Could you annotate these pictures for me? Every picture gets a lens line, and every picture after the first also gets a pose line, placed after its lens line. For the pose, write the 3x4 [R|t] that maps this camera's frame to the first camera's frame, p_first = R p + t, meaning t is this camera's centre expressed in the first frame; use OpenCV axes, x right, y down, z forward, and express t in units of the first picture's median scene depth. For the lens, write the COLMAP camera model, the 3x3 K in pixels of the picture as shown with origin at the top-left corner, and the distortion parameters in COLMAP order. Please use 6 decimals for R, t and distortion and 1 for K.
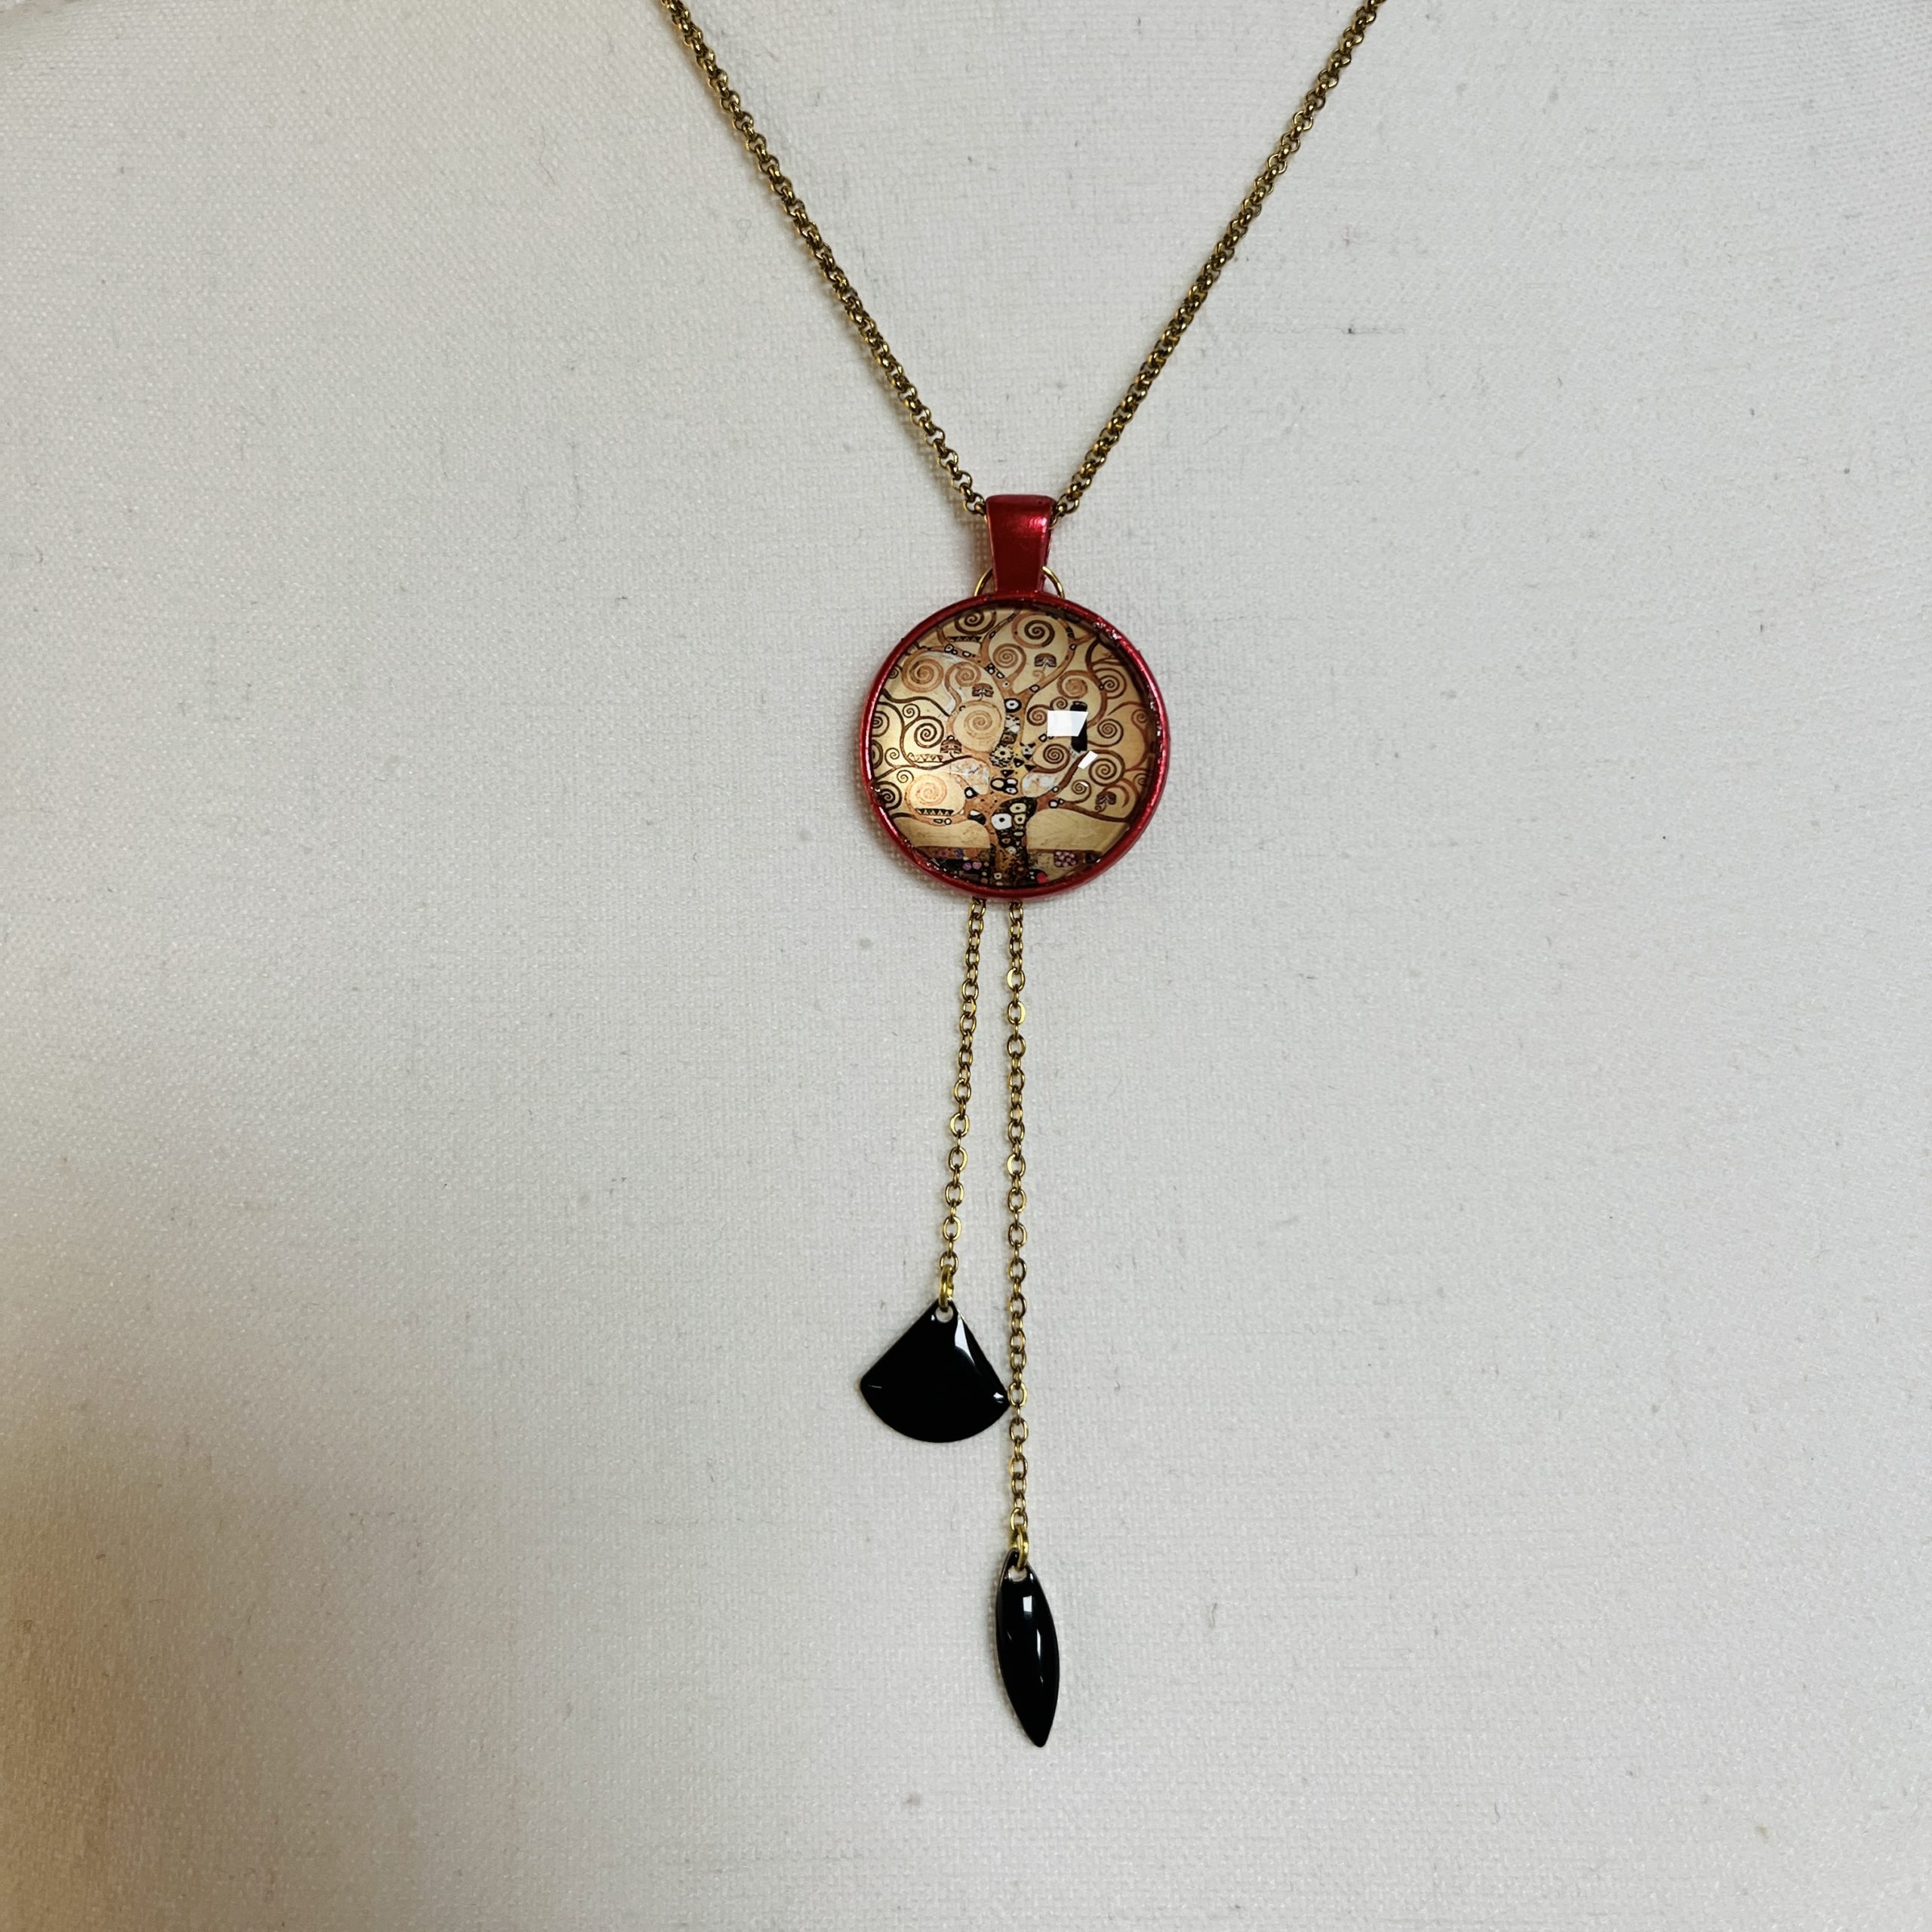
lens RADIAL K [[2031.5, 0, 992.0], [0, 2031.5, 834.3], [0, 0, 1]] dist [-0.013110, 0.000000]
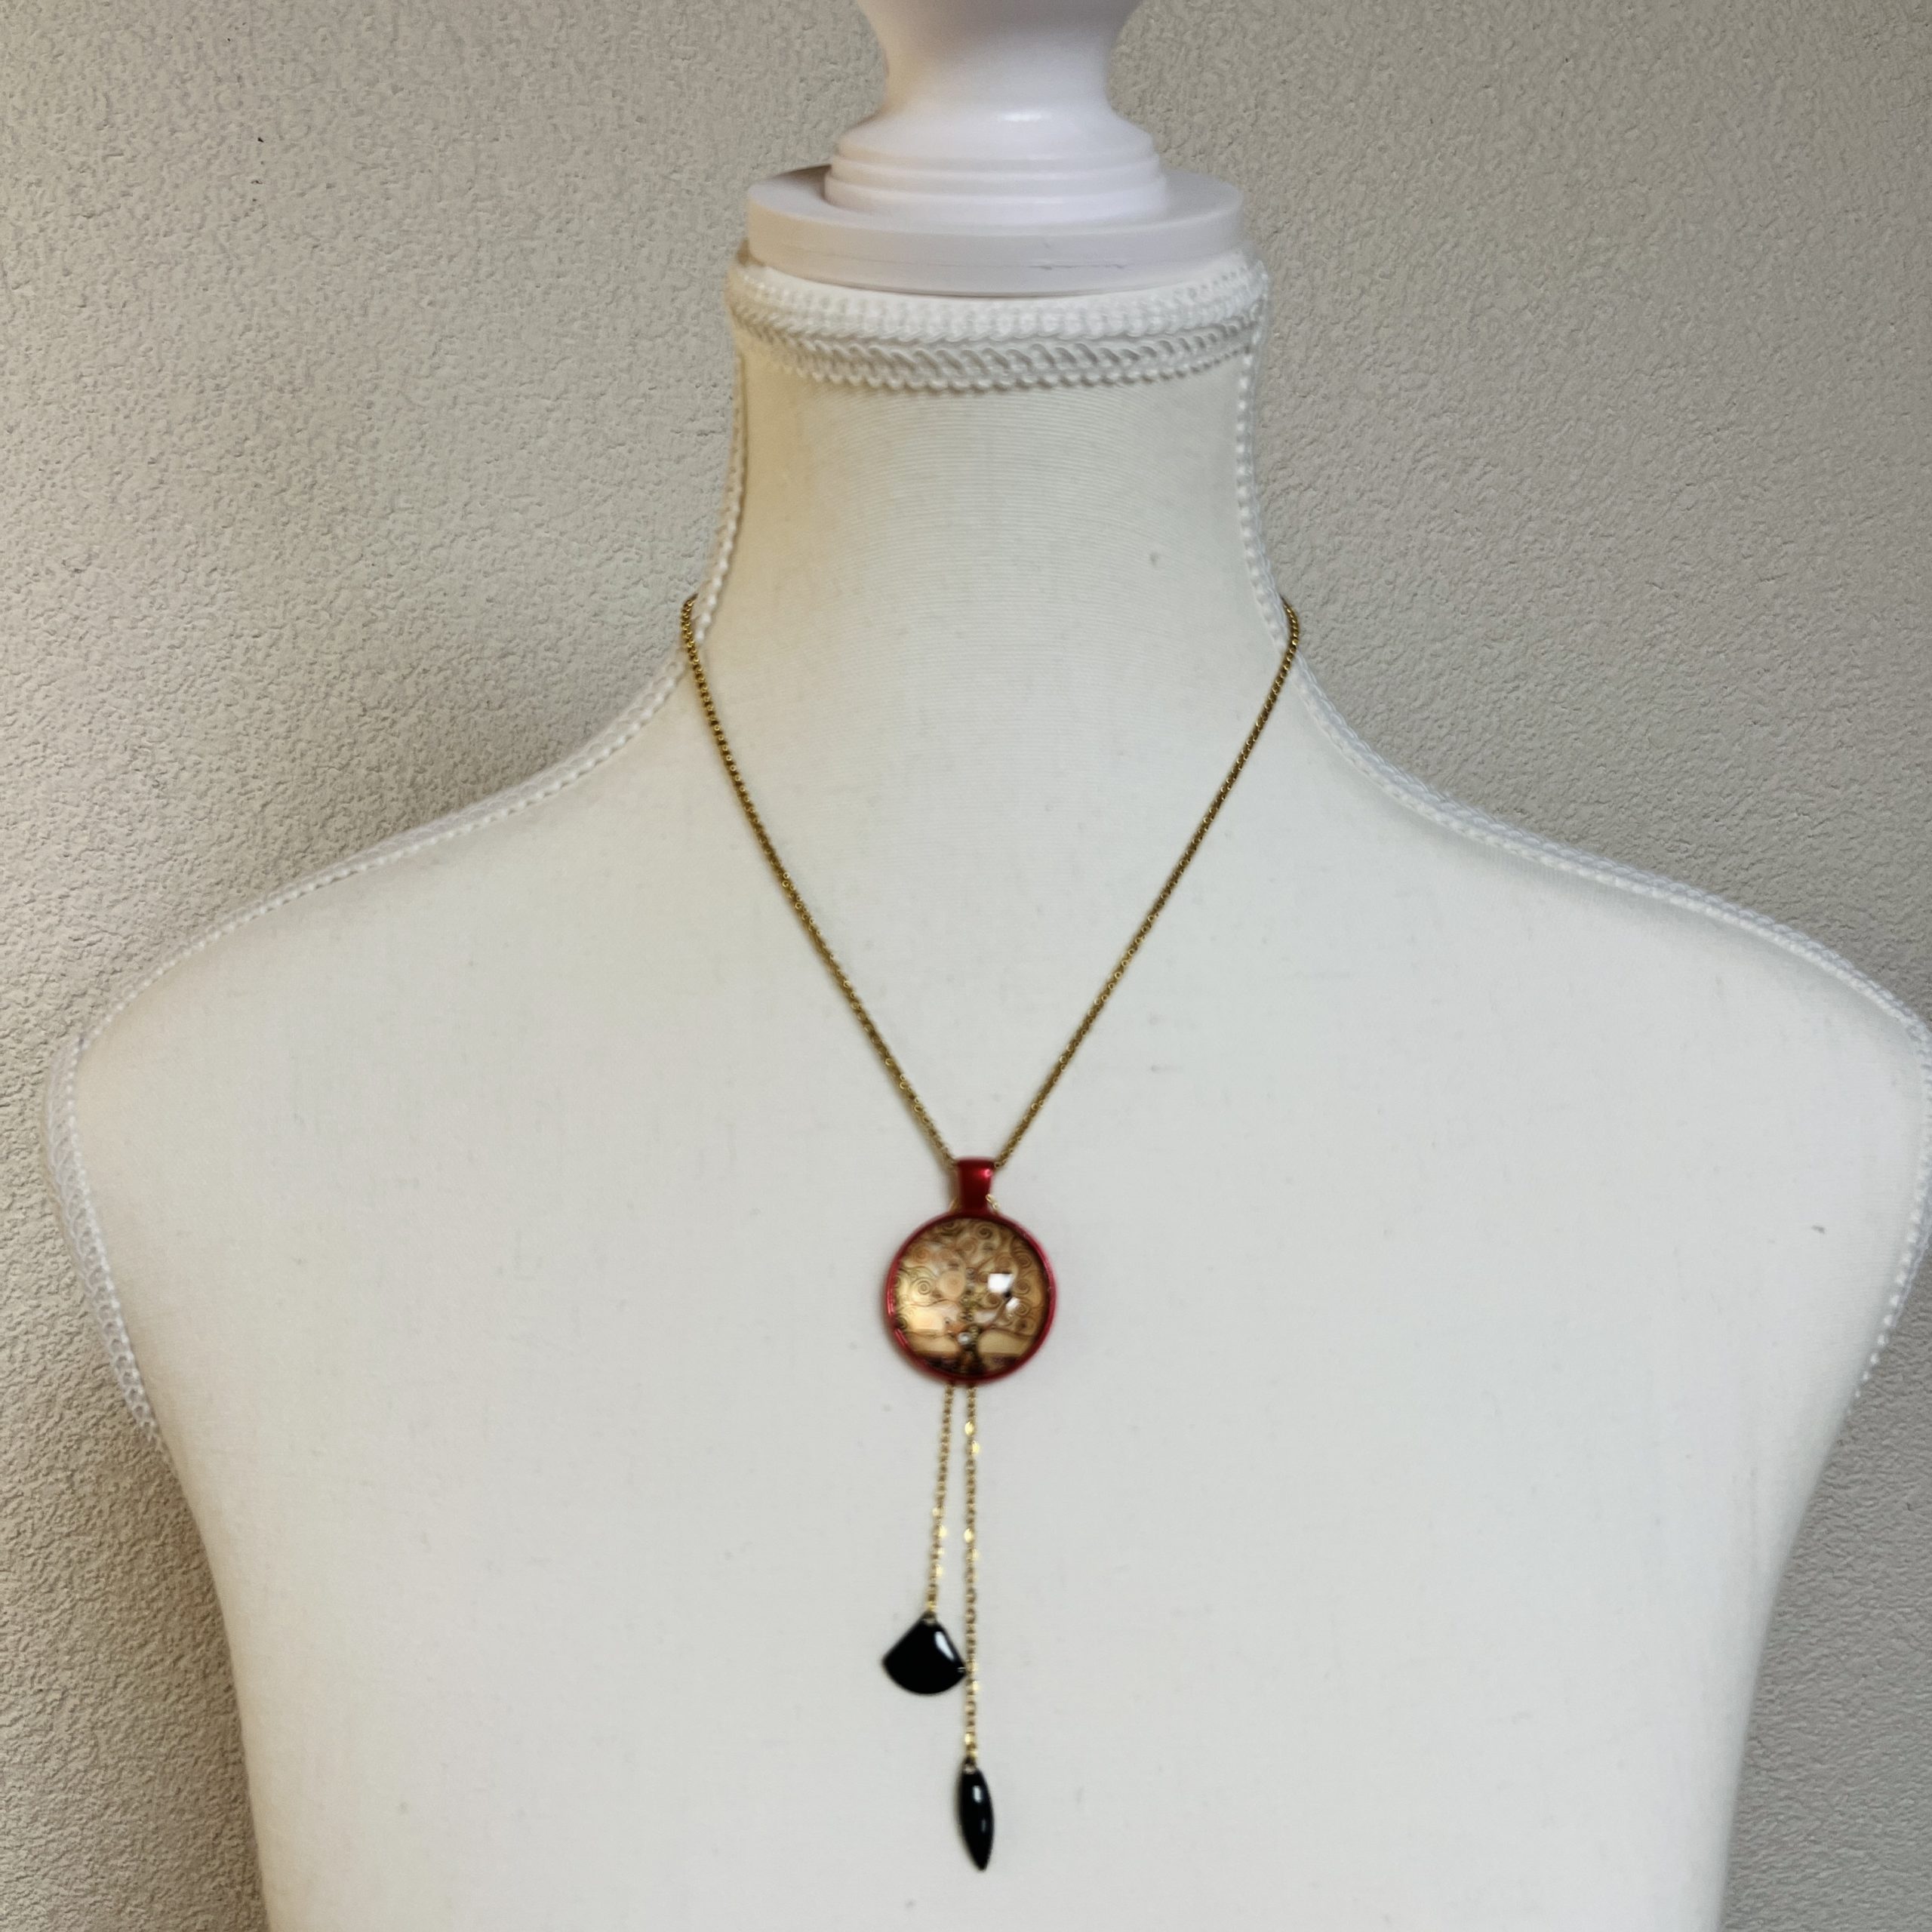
lens RADIAL K [[2060.7, 0, 963.1], [0, 2060.7, 940.5], [0, 0, 1]] dist [-0.011959, 0.000000]
pose [[0.999940, 0.008425, 0.007049, -0.012521], [-0.006819, 0.979148, -0.203034, 0.020396], [-0.008613, 0.202973, 0.979146, -0.884712]]
